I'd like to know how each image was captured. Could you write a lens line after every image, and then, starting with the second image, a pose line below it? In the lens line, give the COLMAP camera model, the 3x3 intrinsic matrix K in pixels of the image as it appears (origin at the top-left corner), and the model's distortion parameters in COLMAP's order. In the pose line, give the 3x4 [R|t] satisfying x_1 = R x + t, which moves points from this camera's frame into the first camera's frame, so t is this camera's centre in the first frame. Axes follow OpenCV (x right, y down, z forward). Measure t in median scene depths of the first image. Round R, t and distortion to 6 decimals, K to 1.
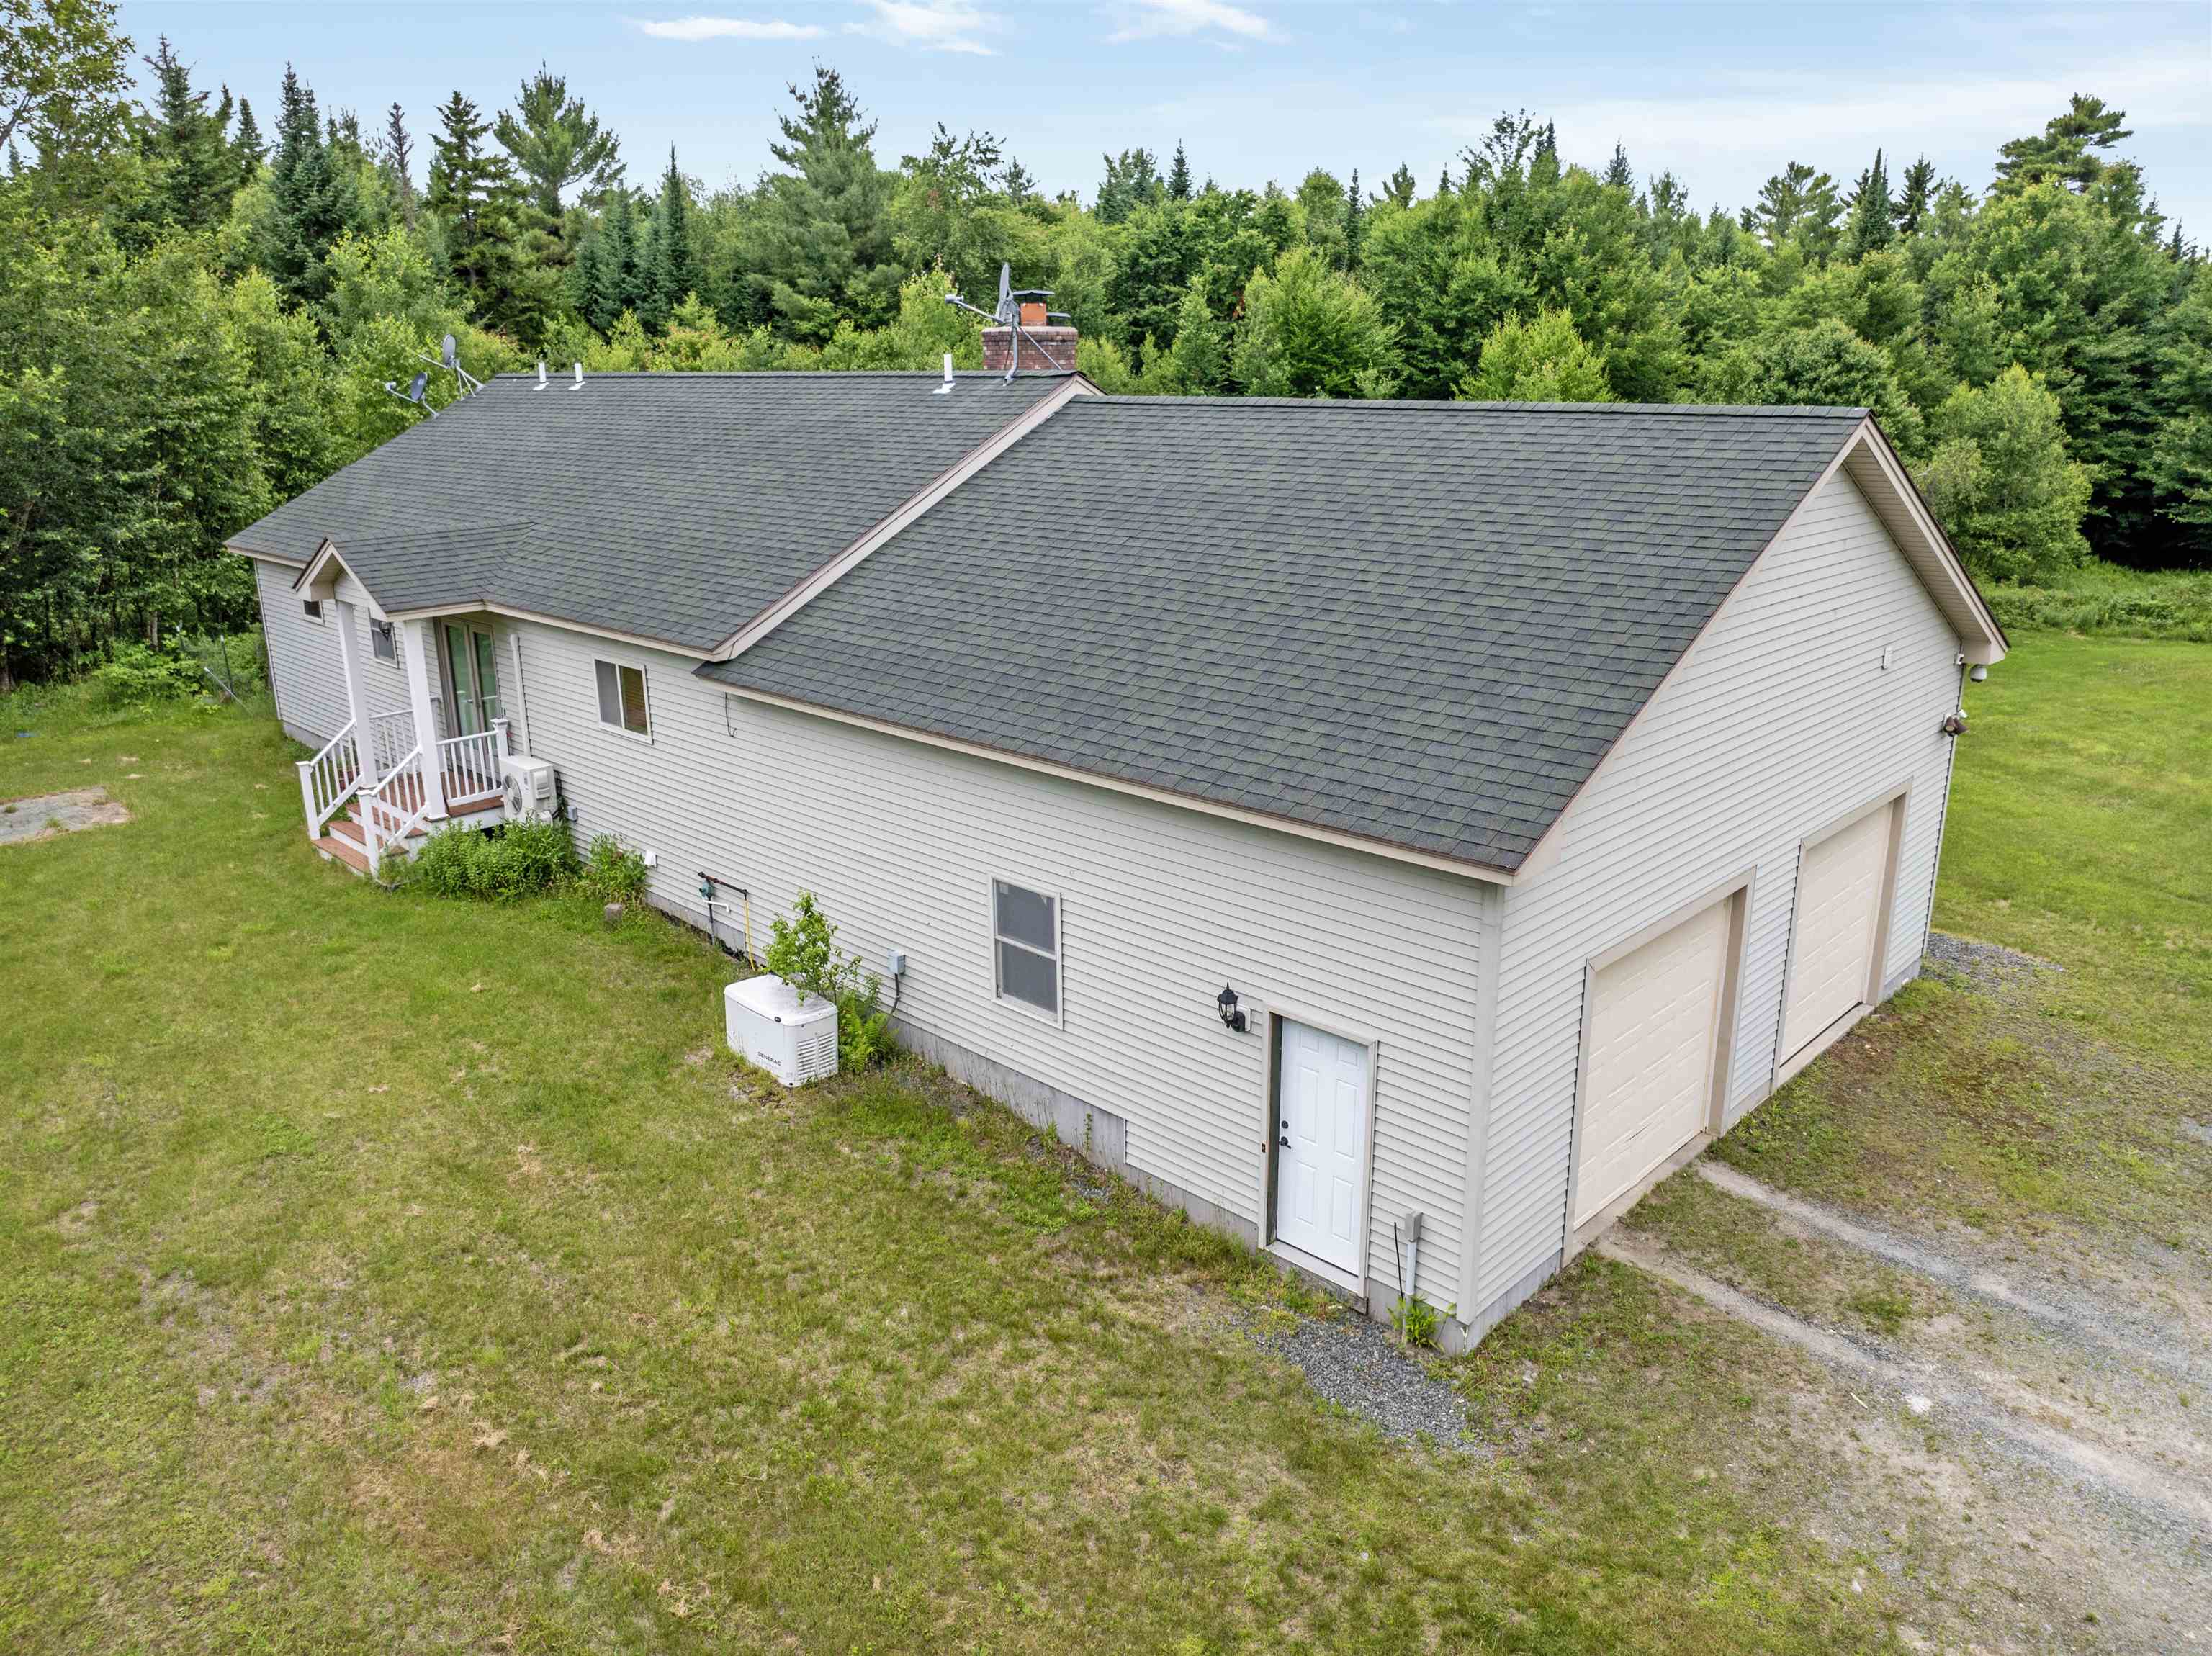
lens RADIAL K [[1562.4, 0, 1105.9], [0, 1562.4, 827.9], [0, 0, 1]] dist [-0.057171, 0.029032]
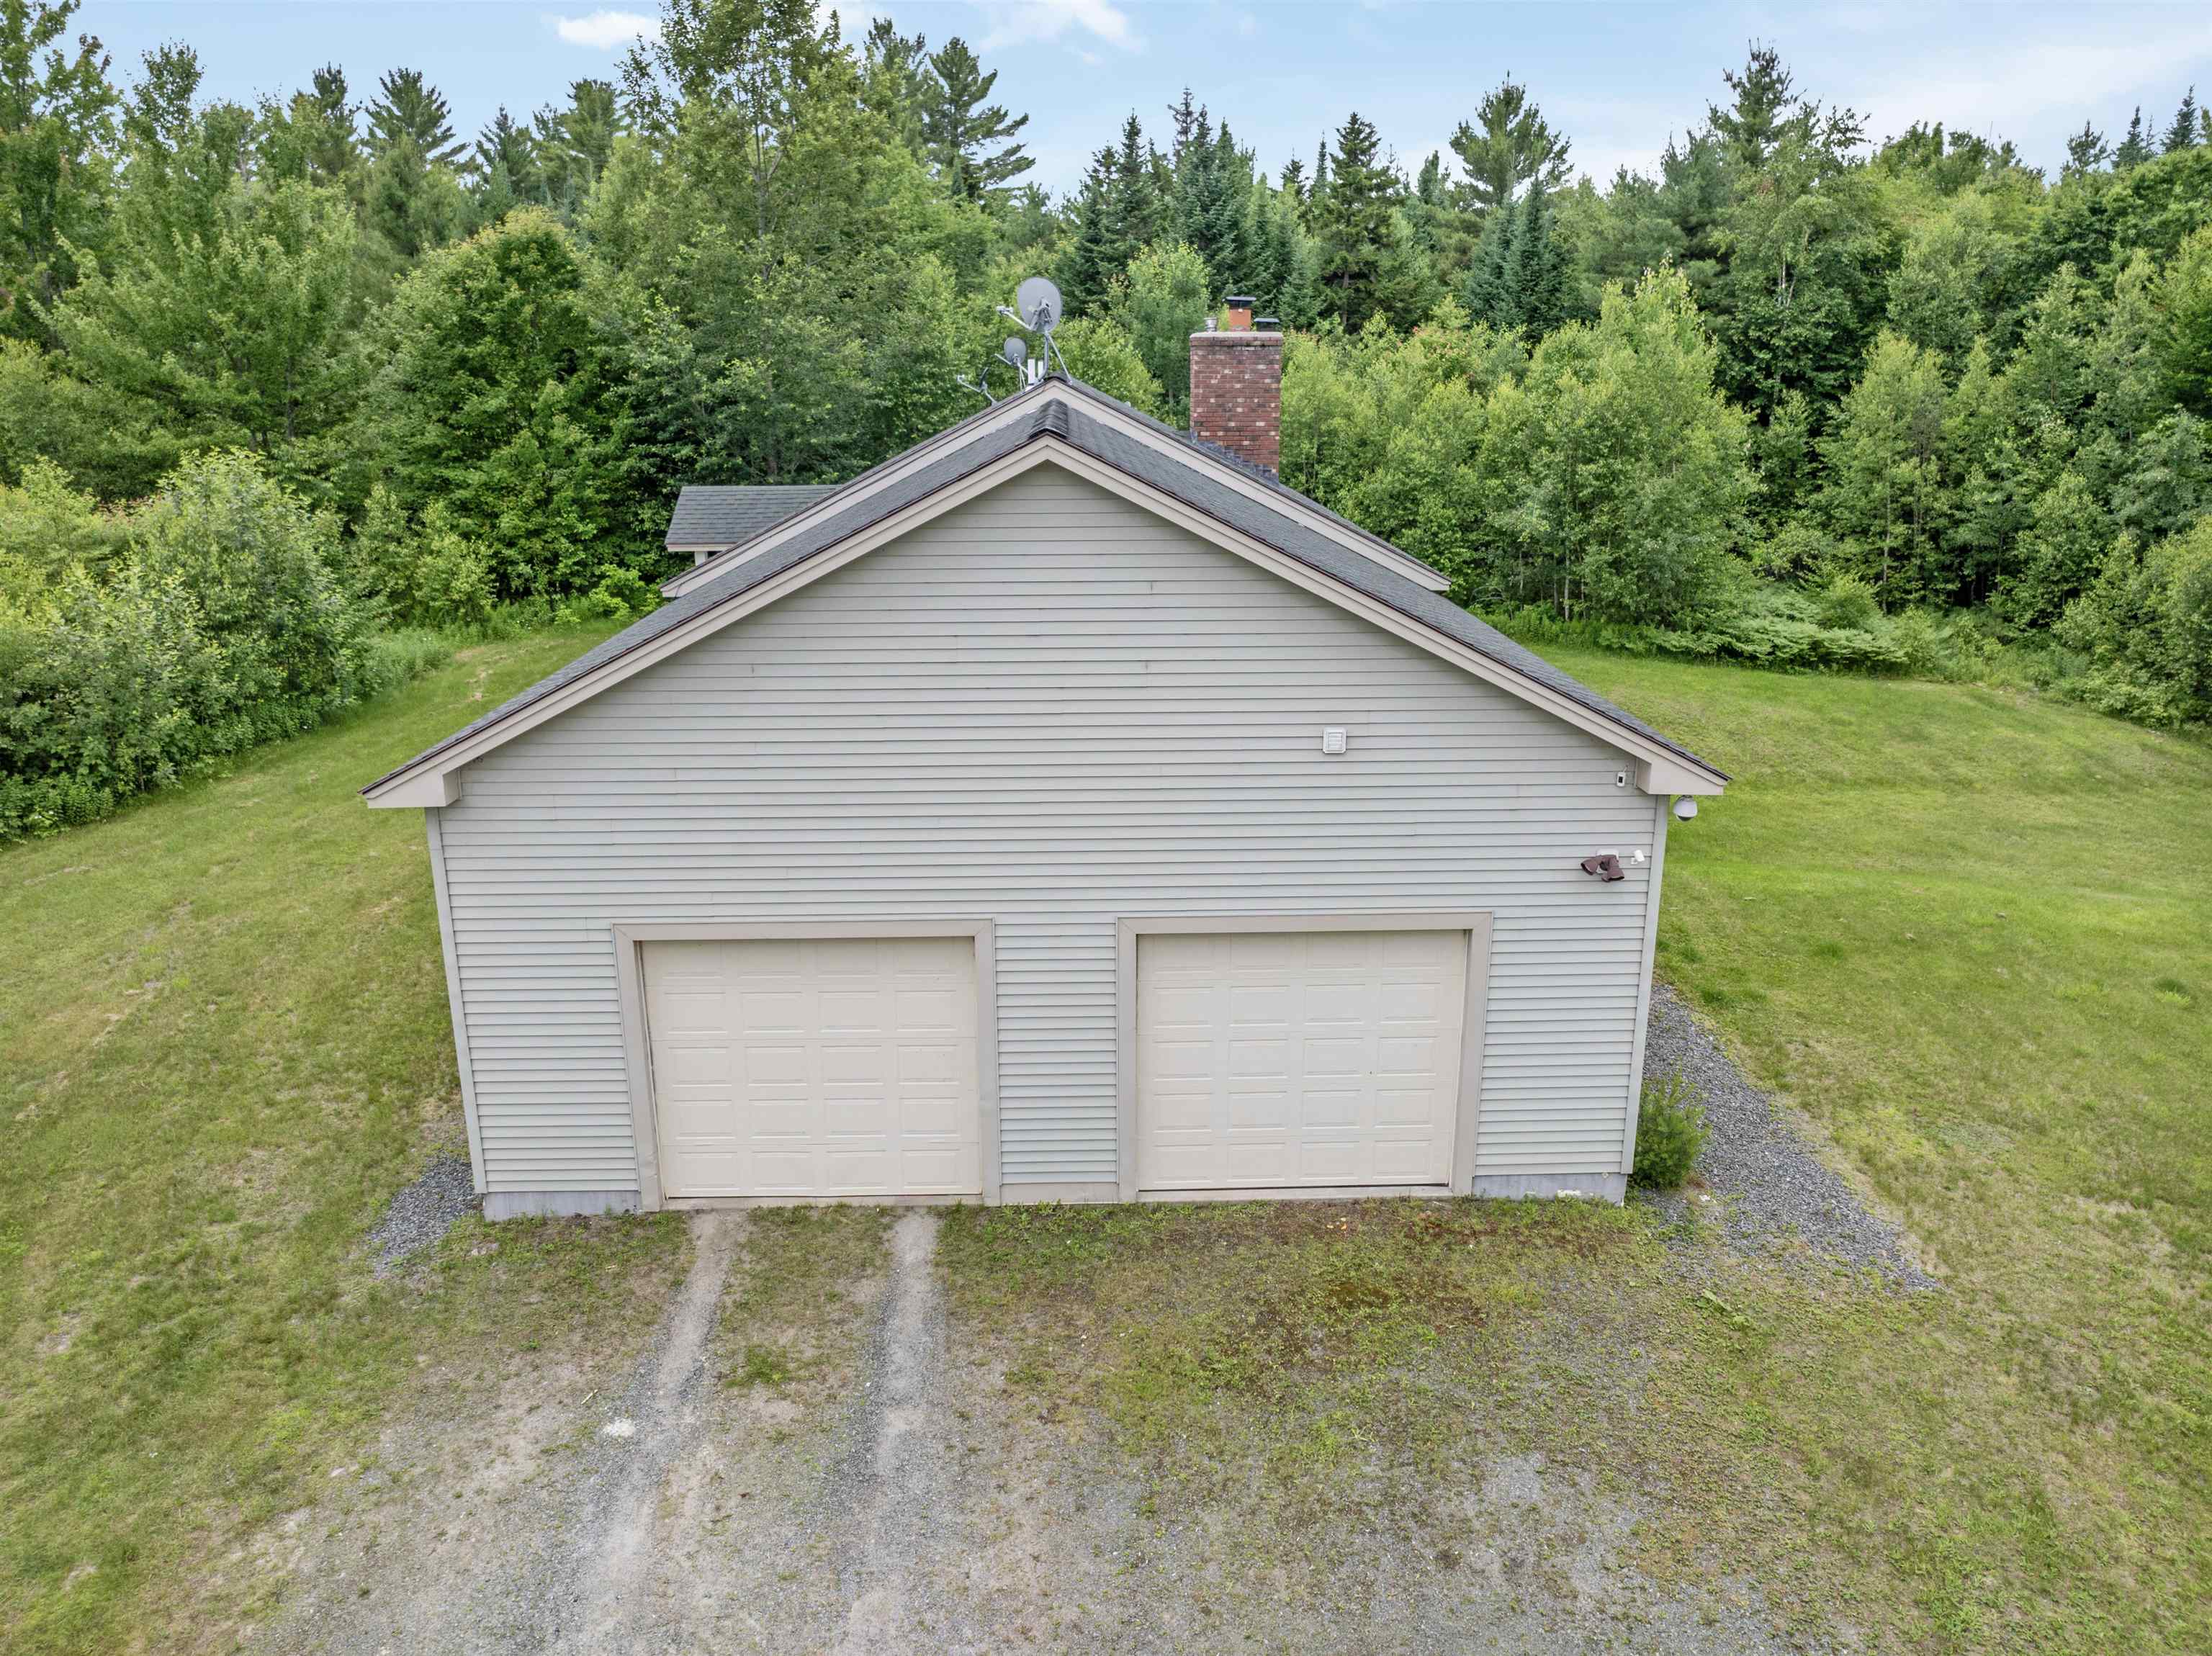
lens RADIAL K [[1562.4, 0, 1118.7], [0, 1562.4, 831.7], [0, 0, 1]] dist [-0.057171, 0.029032]
pose [[0.715351, 0.207092, -0.667372, 1.110219], [-0.203656, 0.975400, 0.084378, -0.123560], [0.668428, 0.075554, 0.739929, 0.369945]]
